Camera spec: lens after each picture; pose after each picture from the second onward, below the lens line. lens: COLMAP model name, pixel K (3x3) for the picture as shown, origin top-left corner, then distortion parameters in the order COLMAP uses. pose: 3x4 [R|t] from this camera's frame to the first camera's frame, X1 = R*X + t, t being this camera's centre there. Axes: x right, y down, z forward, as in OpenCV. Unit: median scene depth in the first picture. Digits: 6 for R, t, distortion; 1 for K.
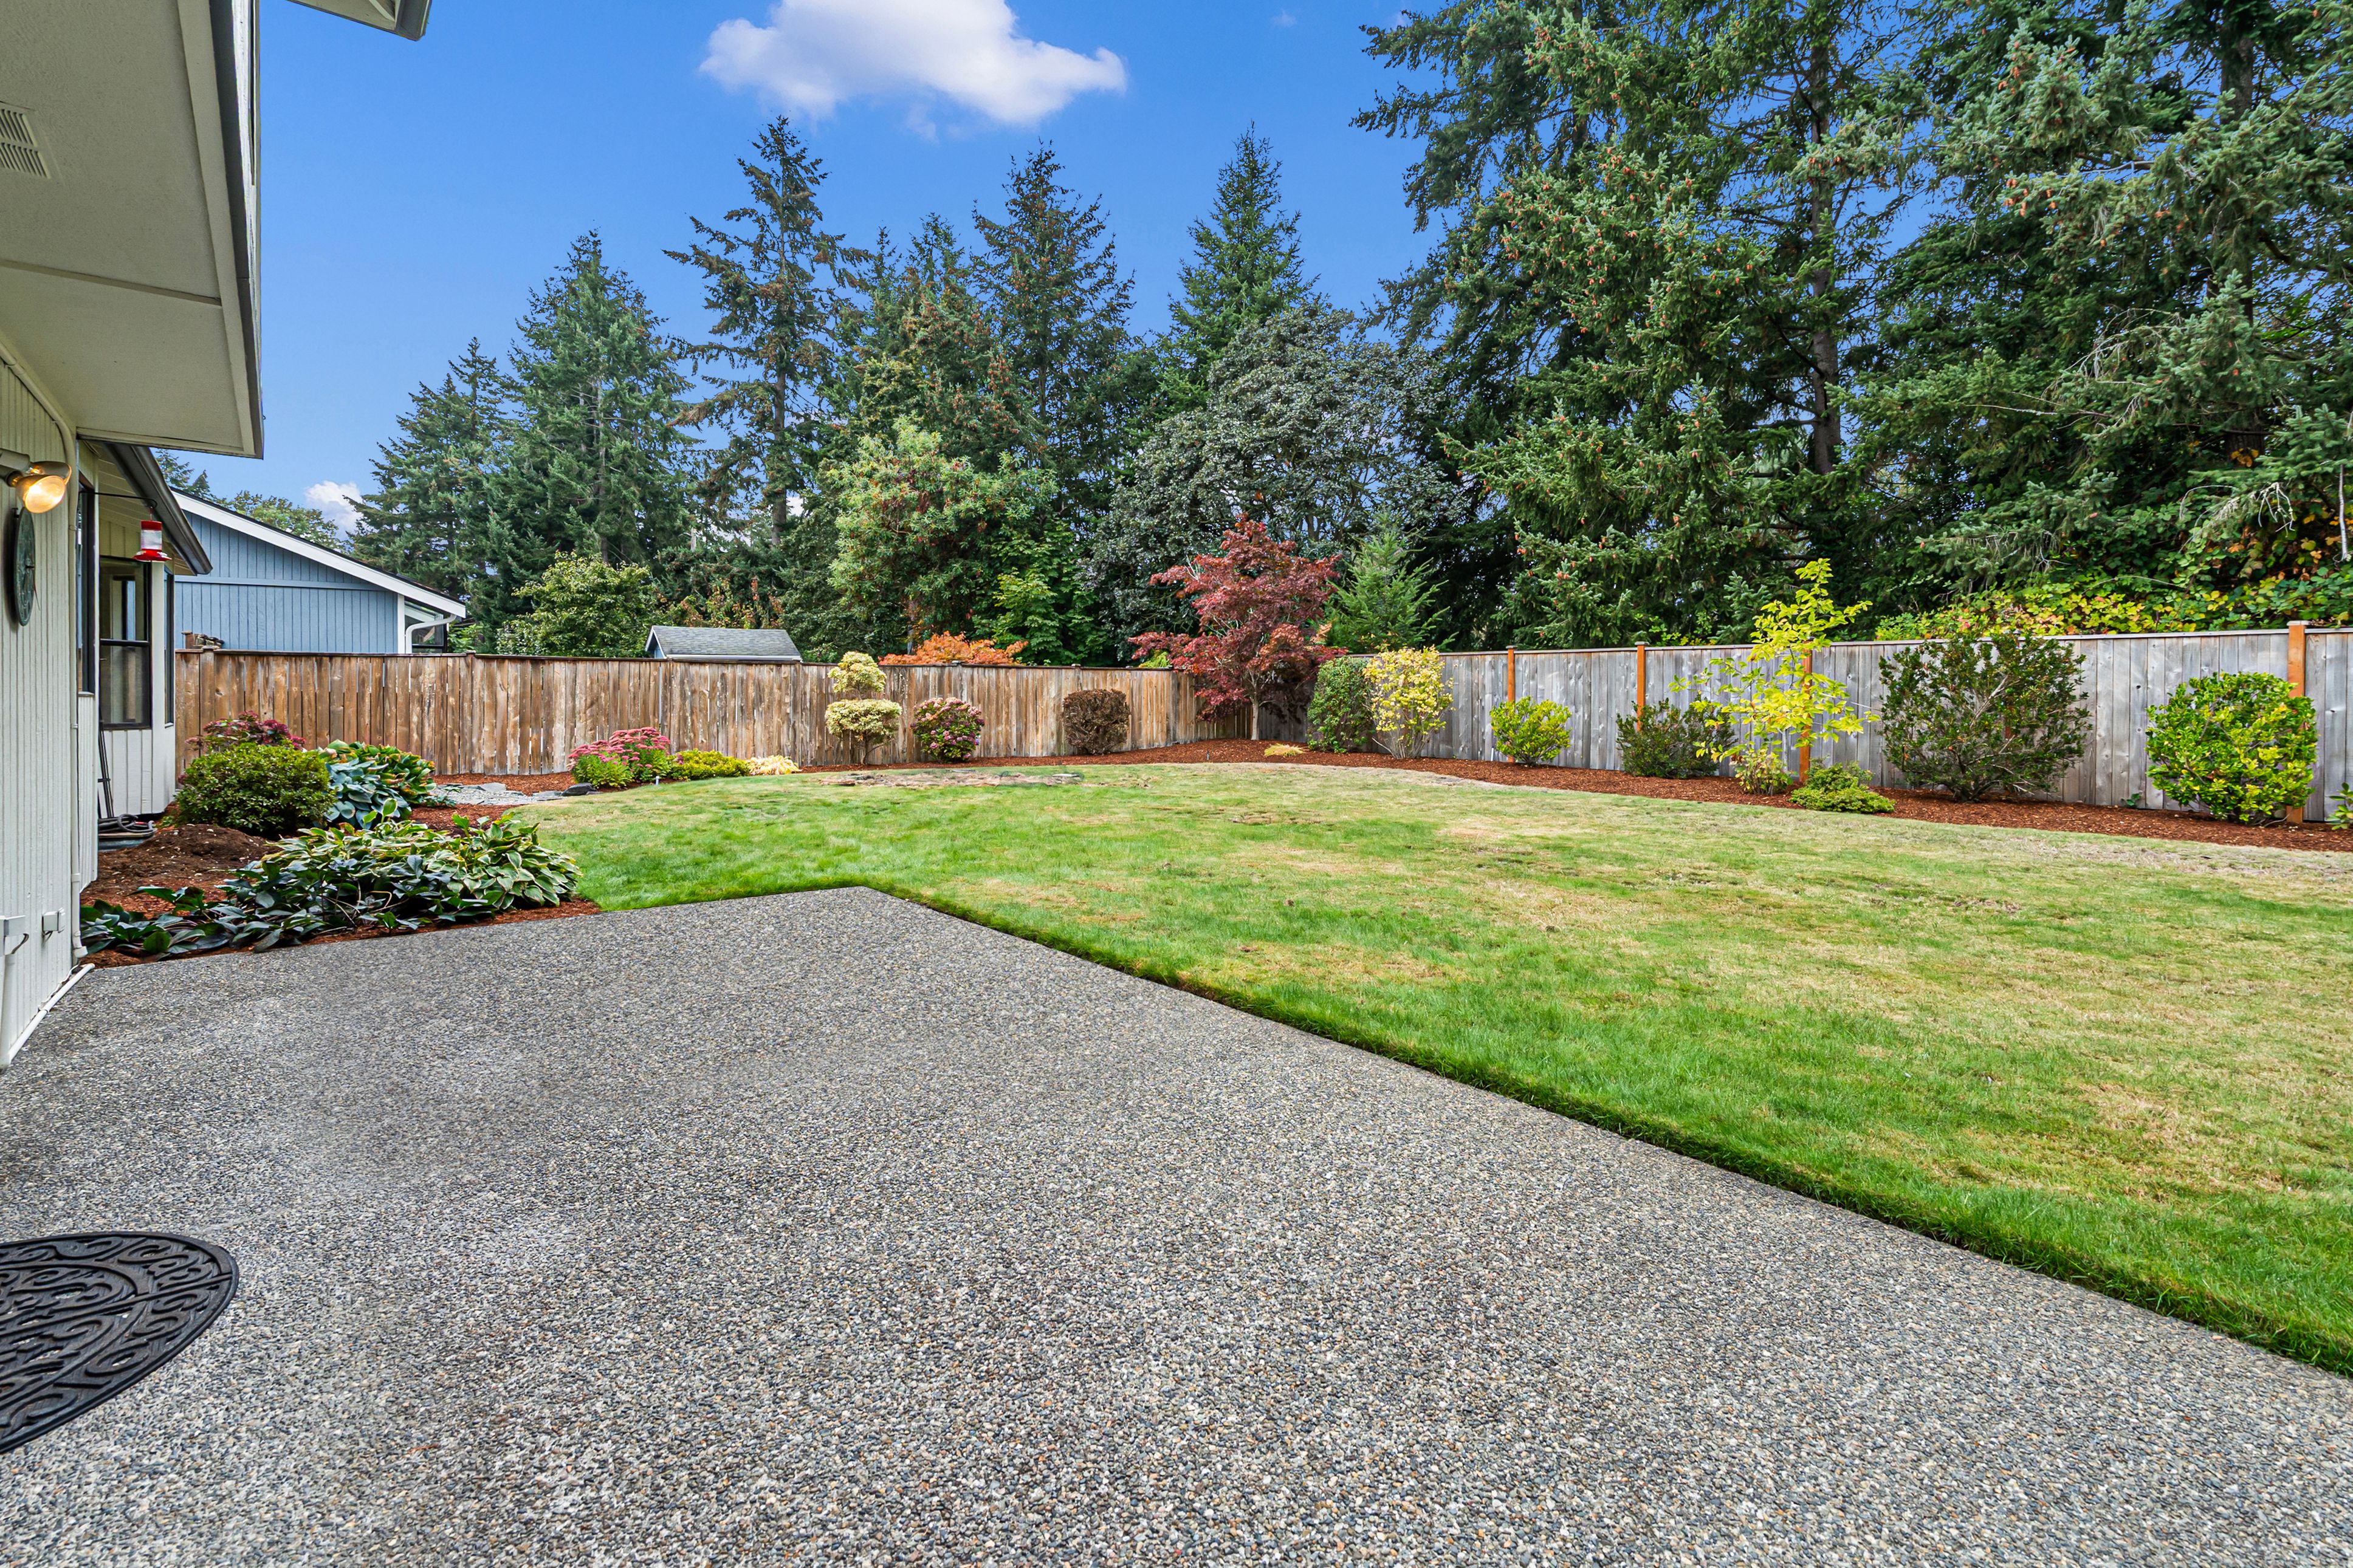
lens RADIAL K [[1118.9, 0, 1172.4], [0, 1118.9, 689.5], [0, 0, 1]] dist [-0.000564, 0.000855]
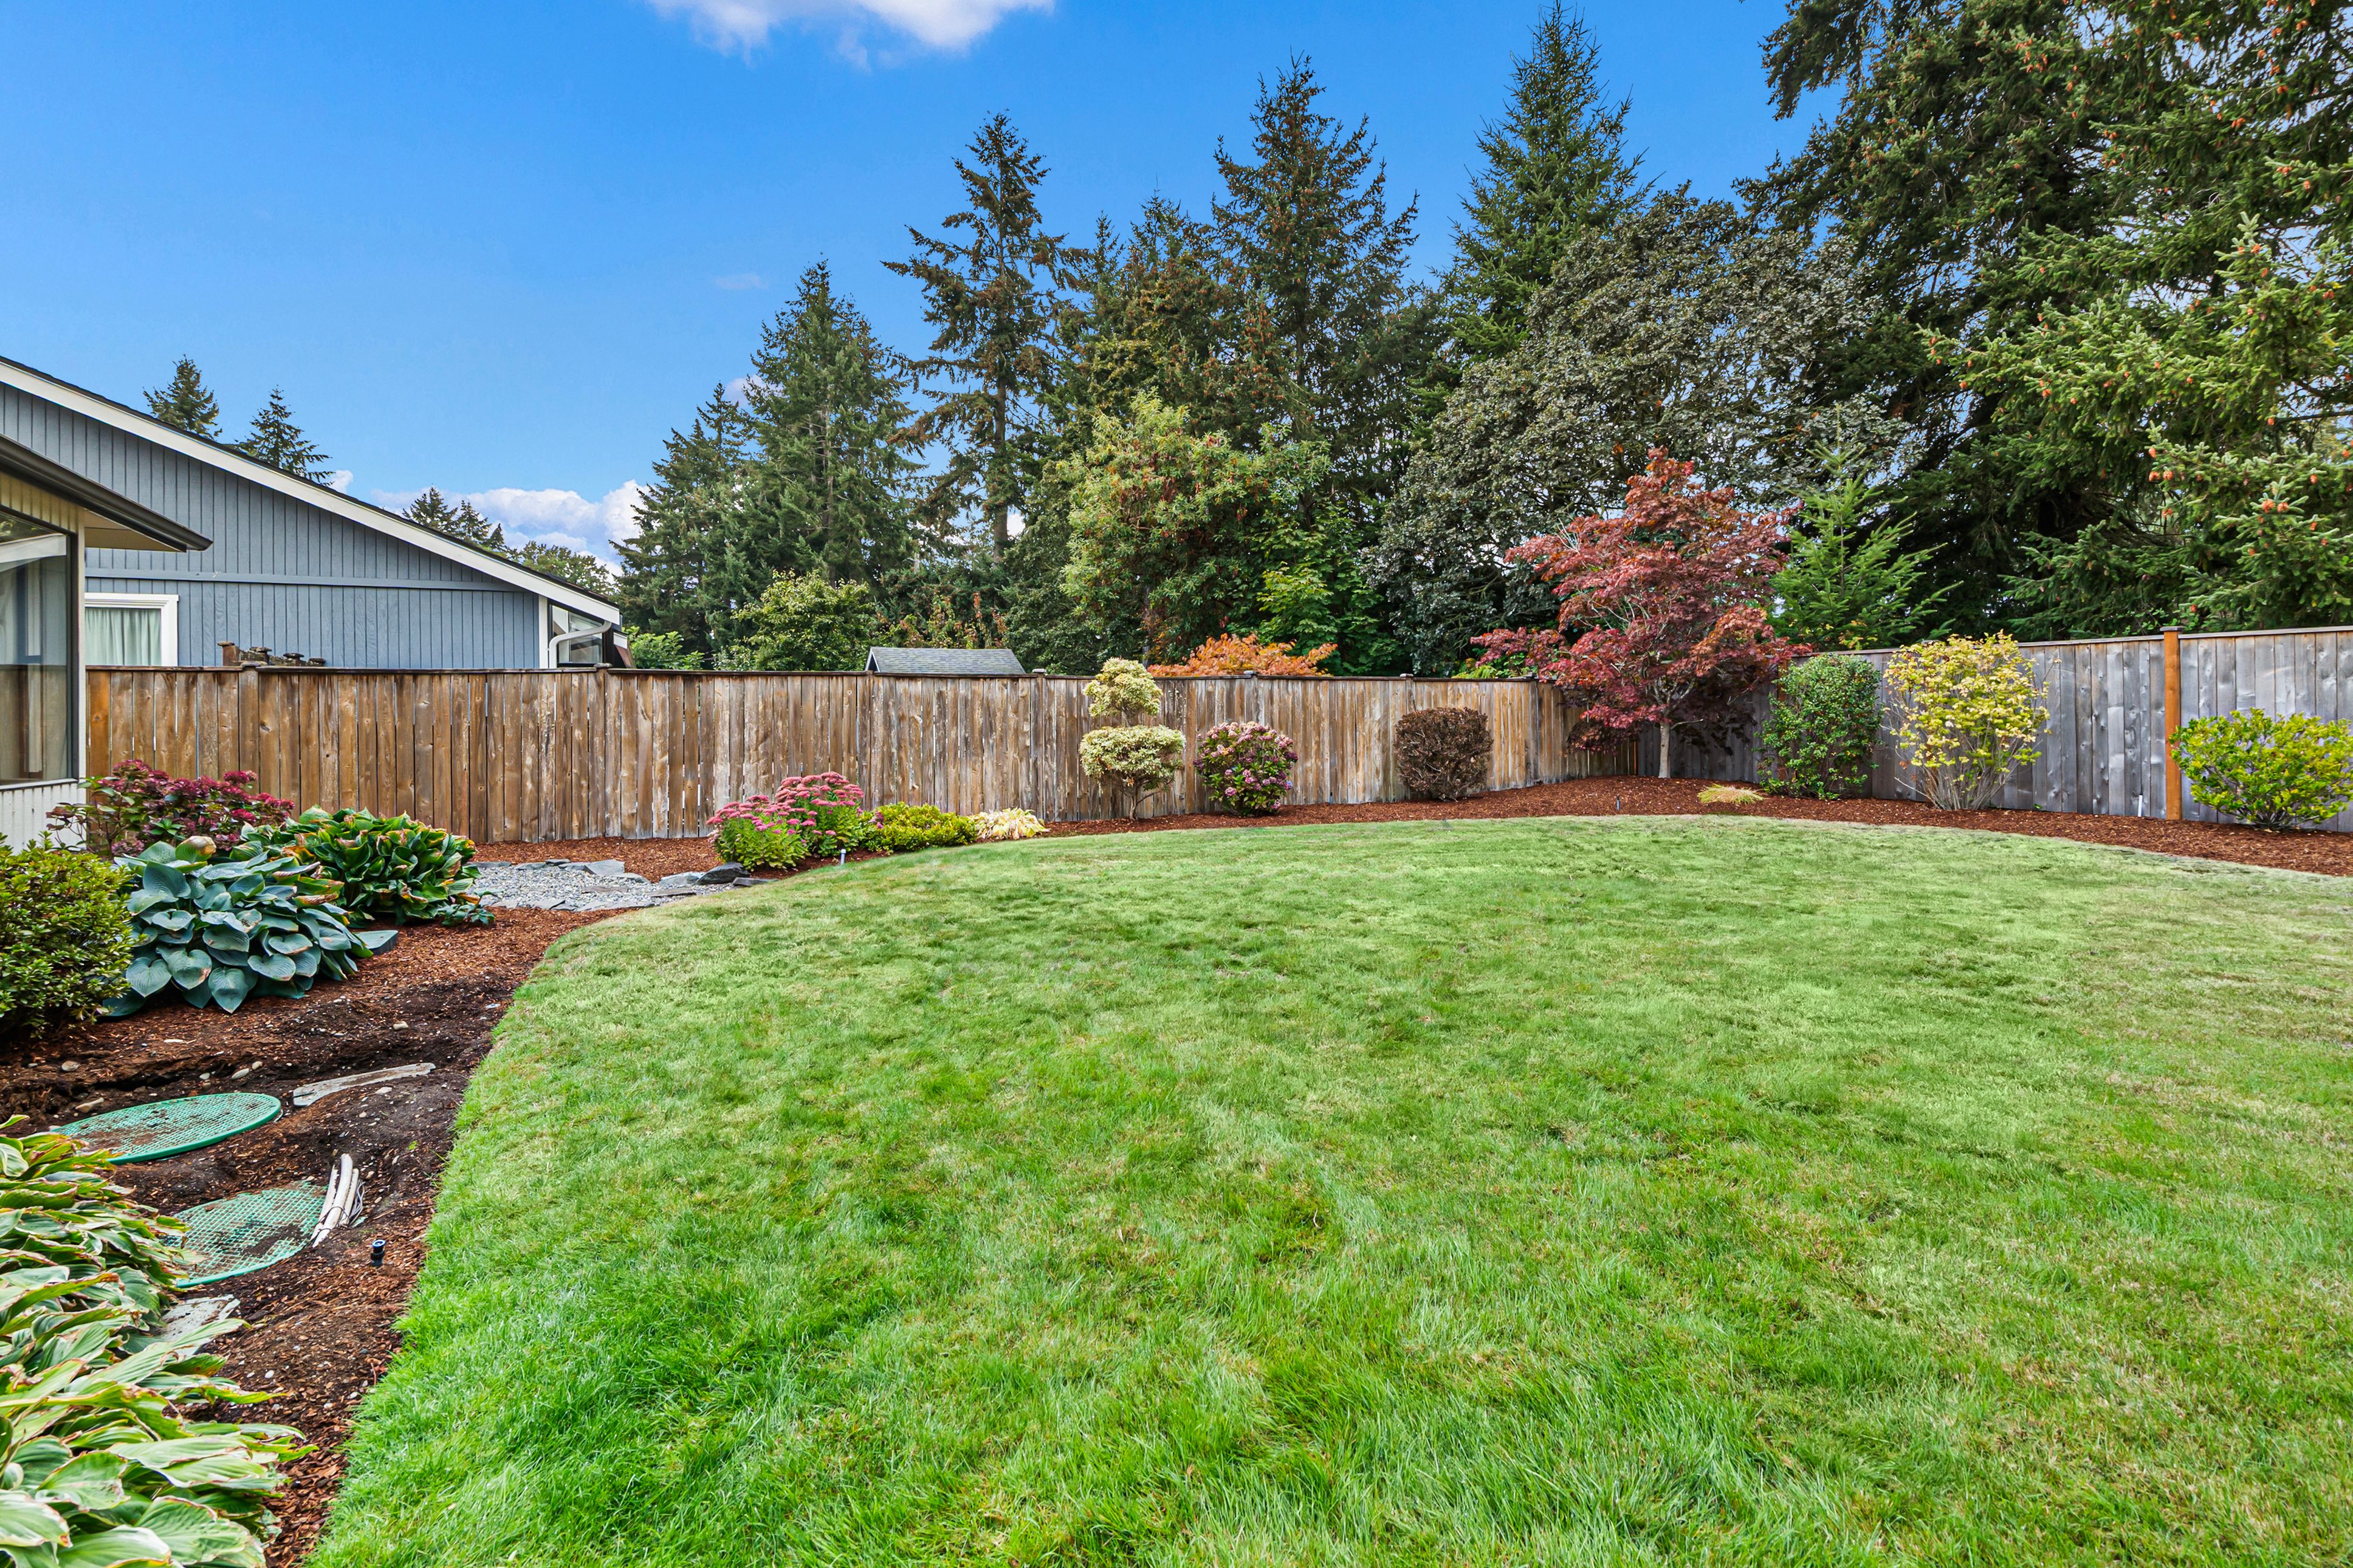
lens RADIAL K [[1118.9, 0, 1172.4], [0, 1118.9, 689.5], [0, 0, 1]] dist [-0.000564, 0.000855]
pose [[0.983082, -0.016849, -0.182388, -0.071678], [0.012956, 0.999663, -0.022516, 0.001123], [0.182706, 0.019772, 0.982969, 0.184811]]
